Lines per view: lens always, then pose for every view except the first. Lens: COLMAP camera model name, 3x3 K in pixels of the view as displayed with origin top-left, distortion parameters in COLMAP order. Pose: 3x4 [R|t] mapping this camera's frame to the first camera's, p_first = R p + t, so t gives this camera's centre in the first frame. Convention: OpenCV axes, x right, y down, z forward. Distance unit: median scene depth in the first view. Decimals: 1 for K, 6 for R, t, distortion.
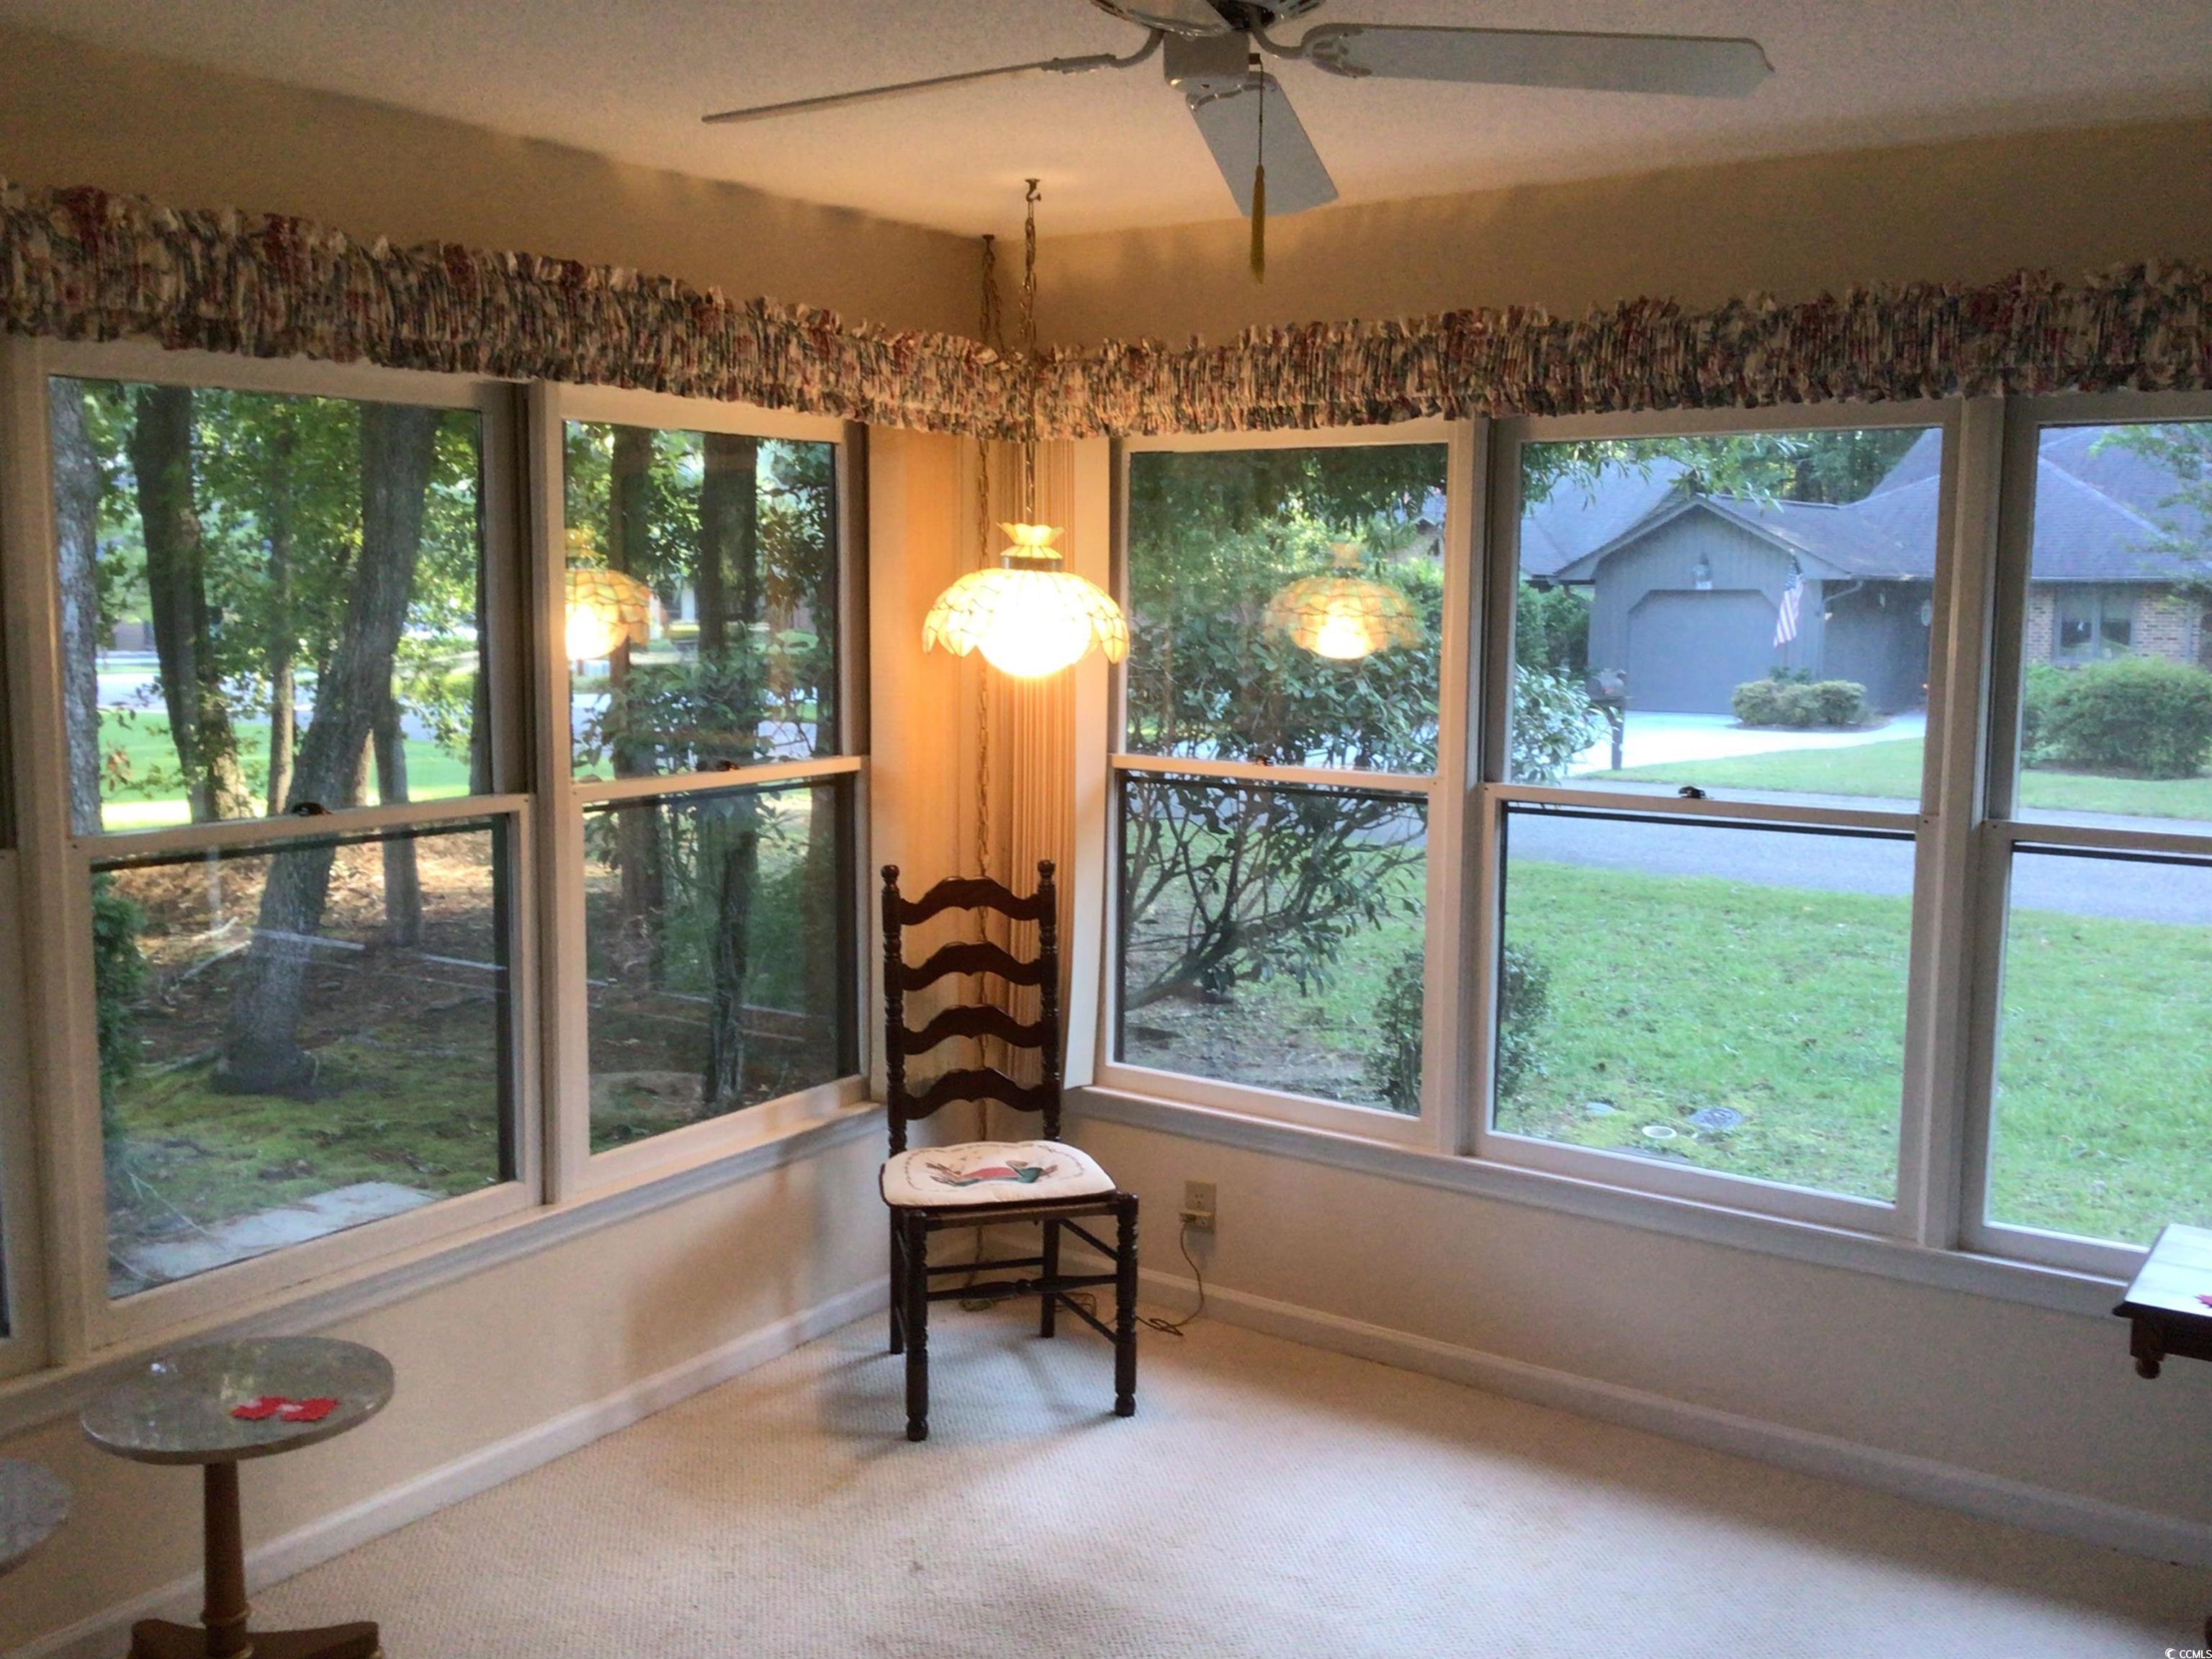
lens RADIAL K [[1991.2, 0, 1096.9], [0, 1991.2, 844.8], [0, 0, 1]] dist [0.138262, -0.303016]
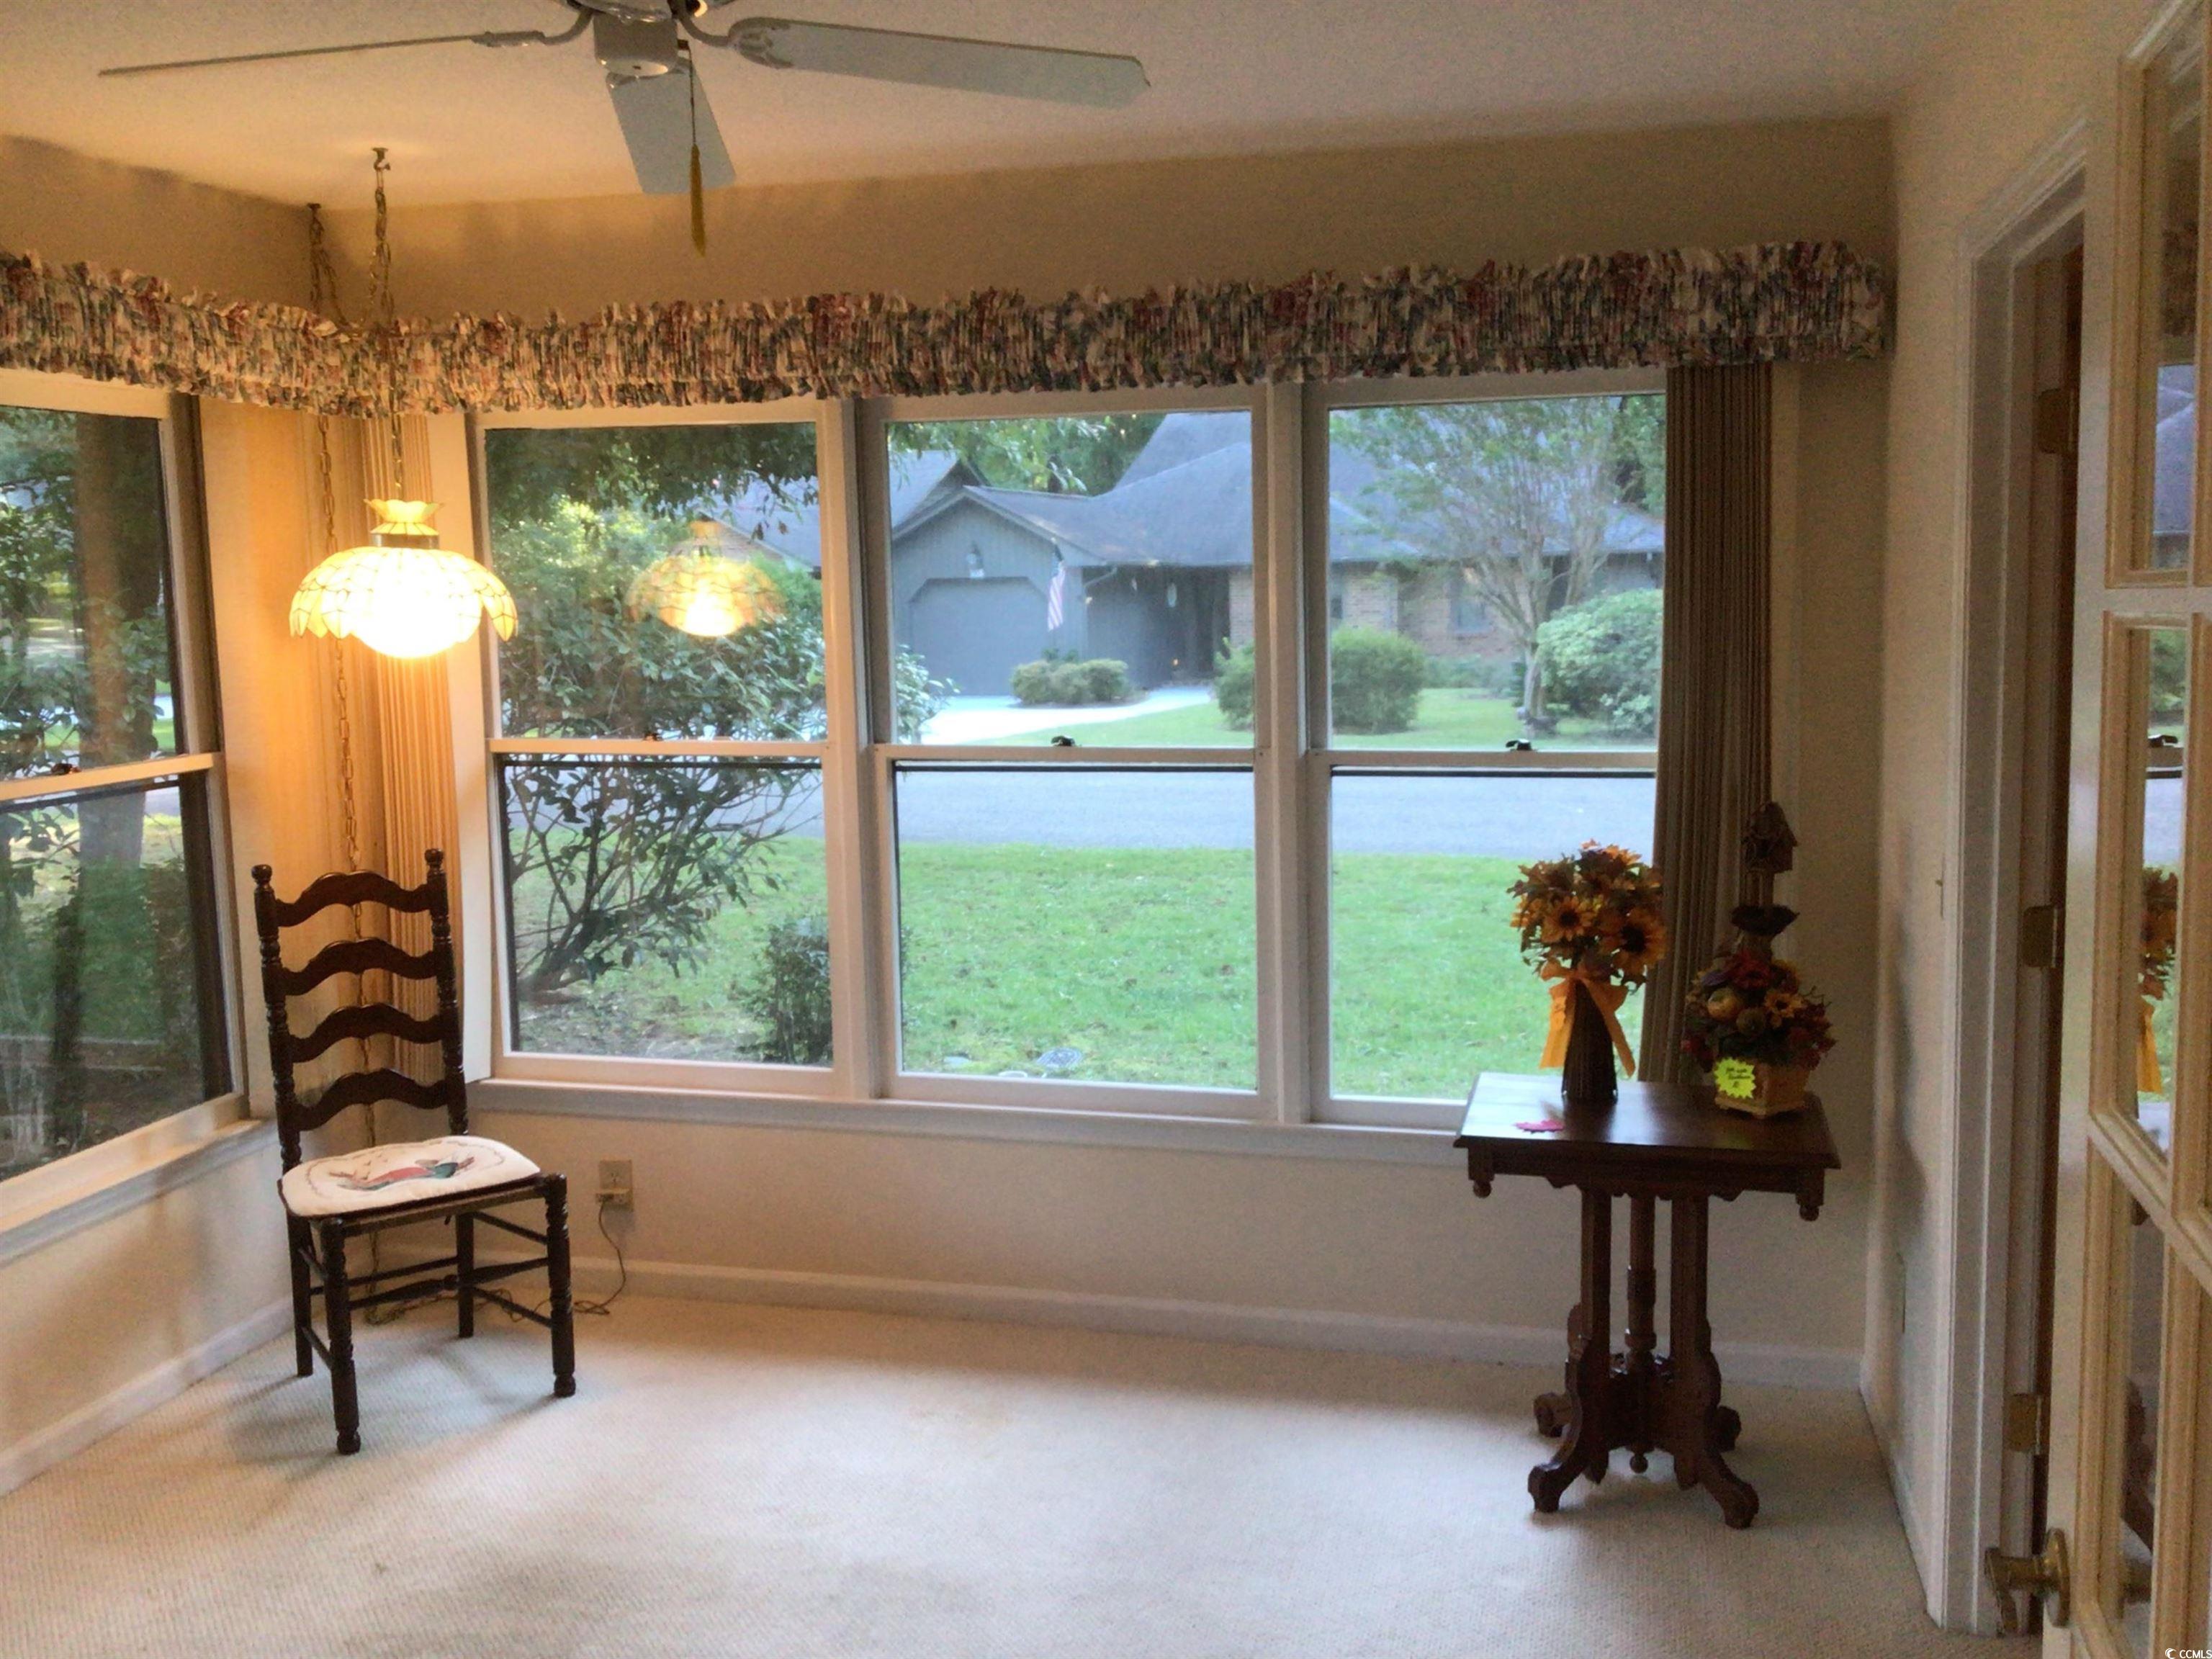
lens RADIAL K [[2012.2, 0, 1095.4], [0, 2012.2, 855.5], [0, 0, 1]] dist [0.097708, -0.215671]
pose [[0.937647, -0.070952, 0.340271, -0.063922], [0.068586, 0.997464, 0.018993, 0.015487], [-0.340756, 0.005529, 0.940136, -0.039630]]
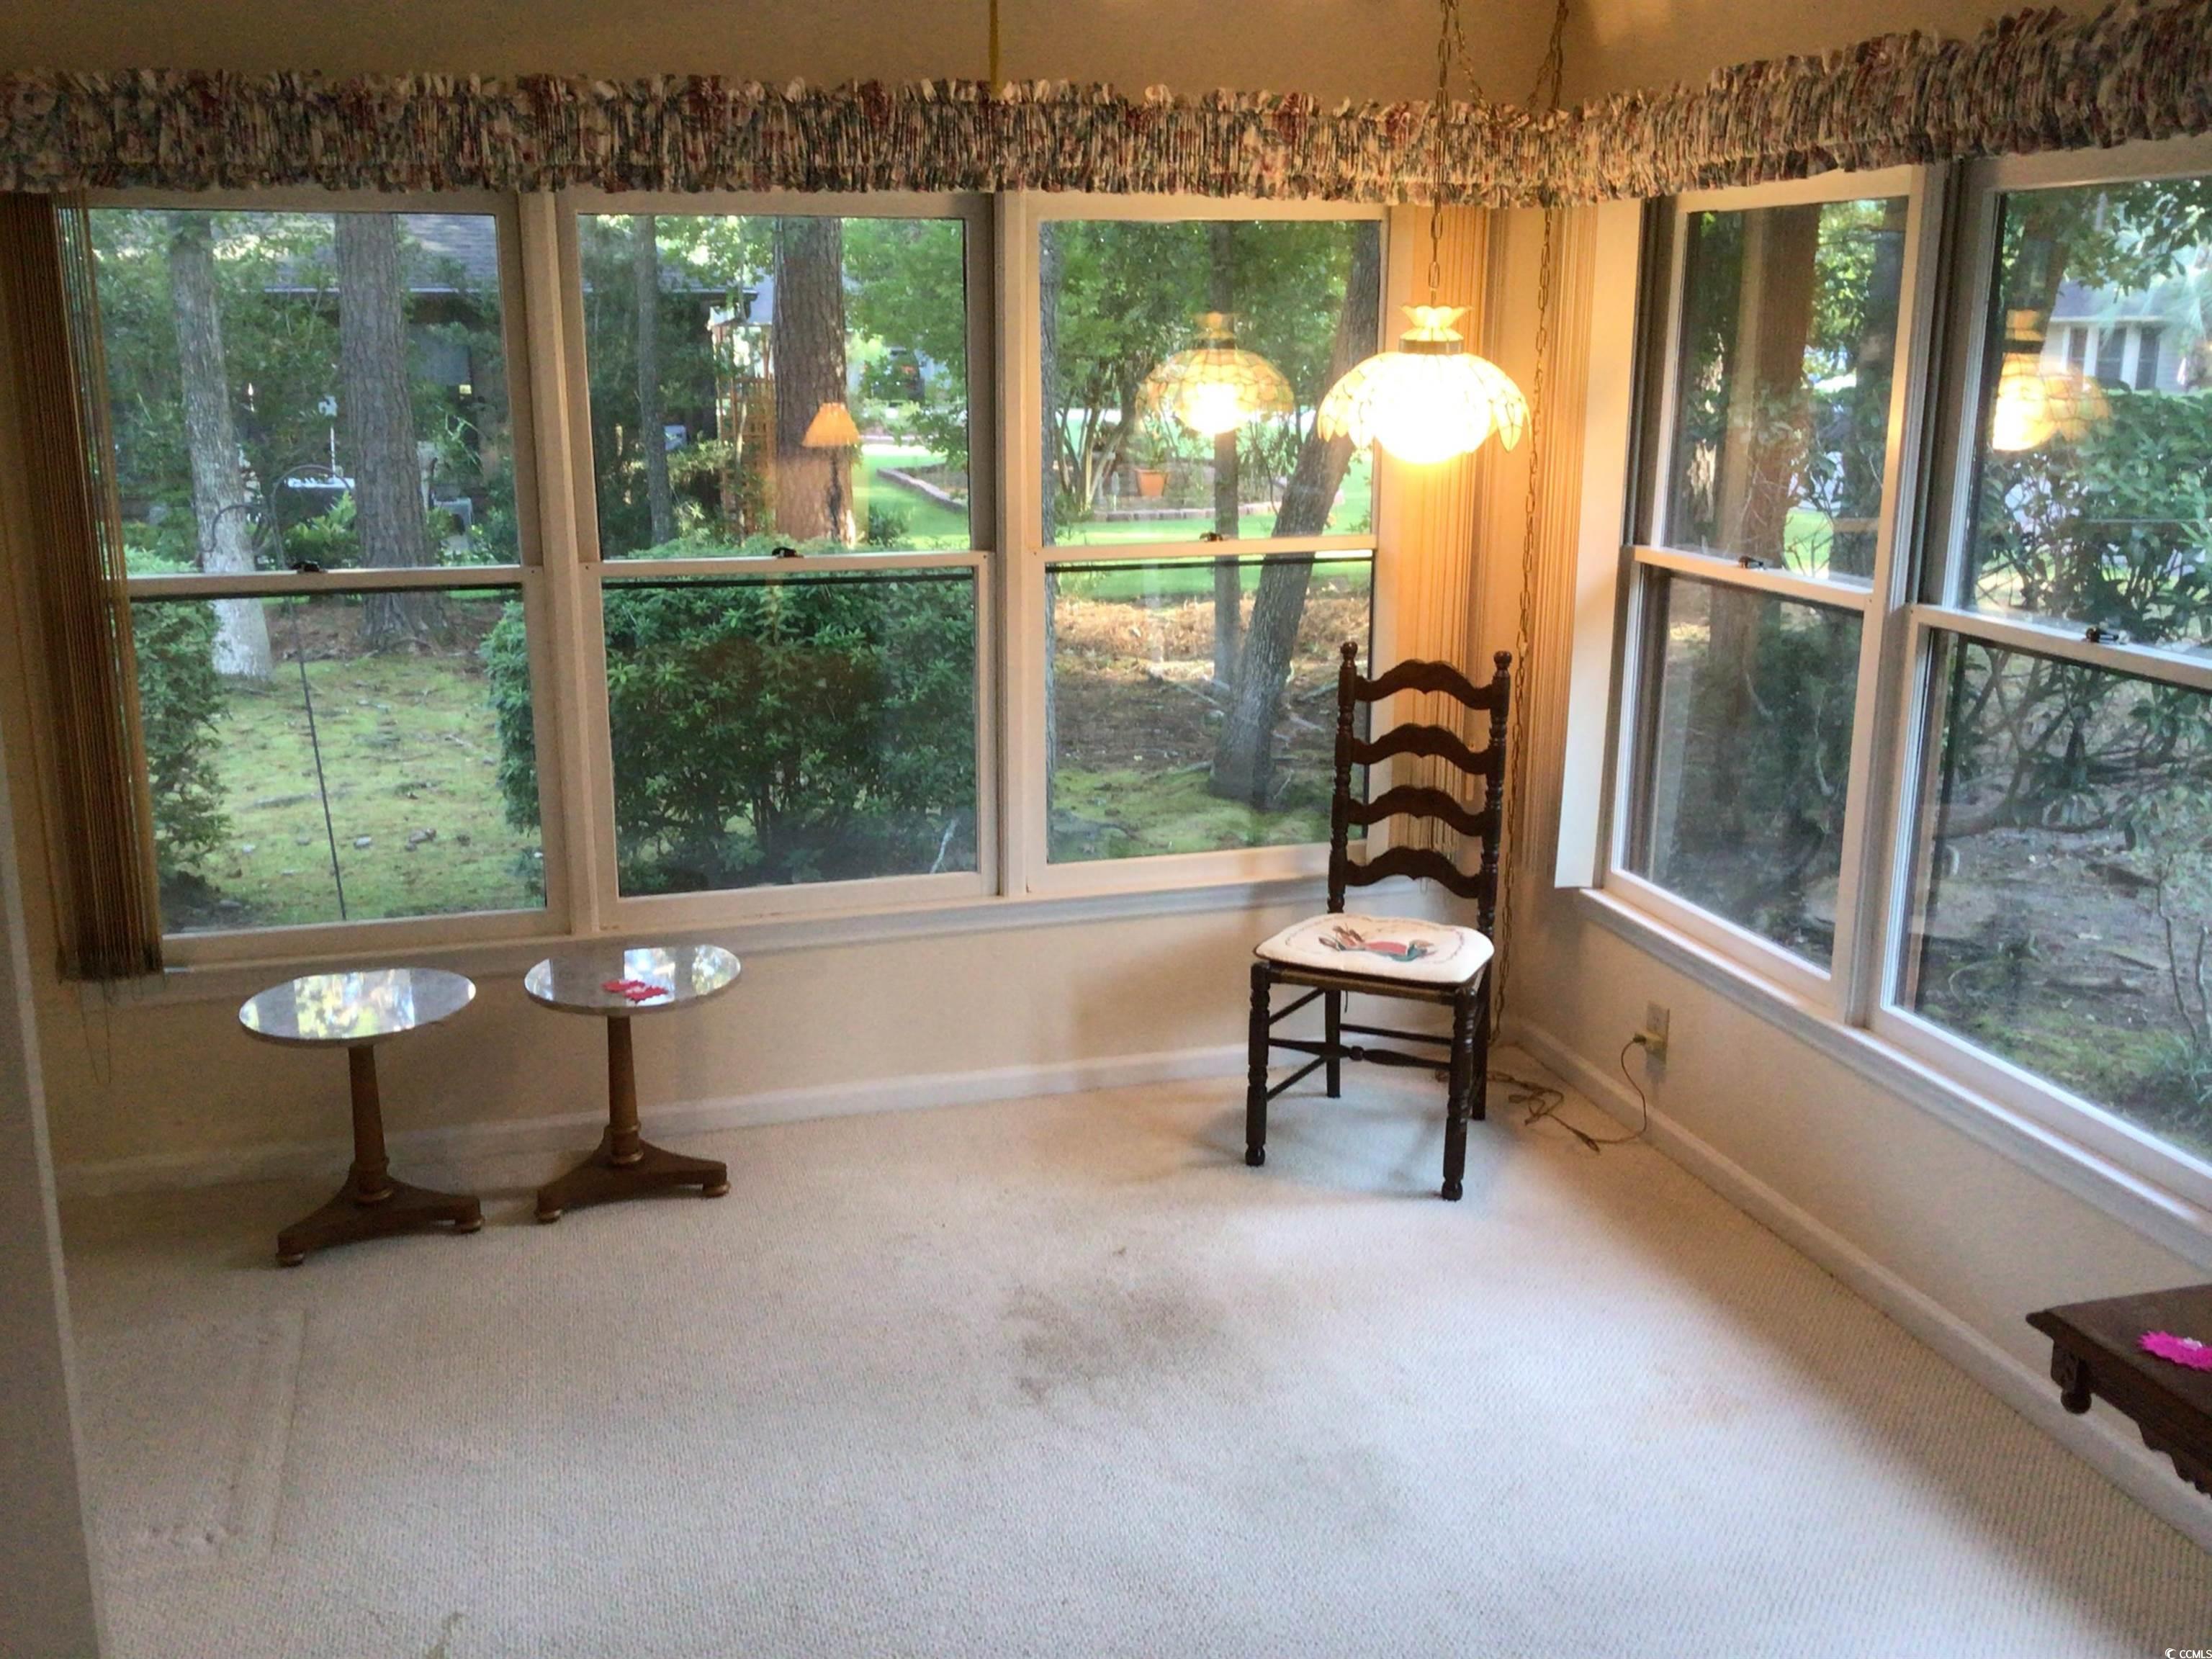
lens RADIAL K [[2003.1, 0, 1103.6], [0, 2003.1, 843.0], [0, 0, 1]] dist [0.099653, -0.144432]
pose [[0.769573, 0.152424, -0.620101, 0.489491], [-0.075206, 0.985970, 0.149023, -0.034367], [0.634115, -0.068048, 0.770239, 0.111161]]
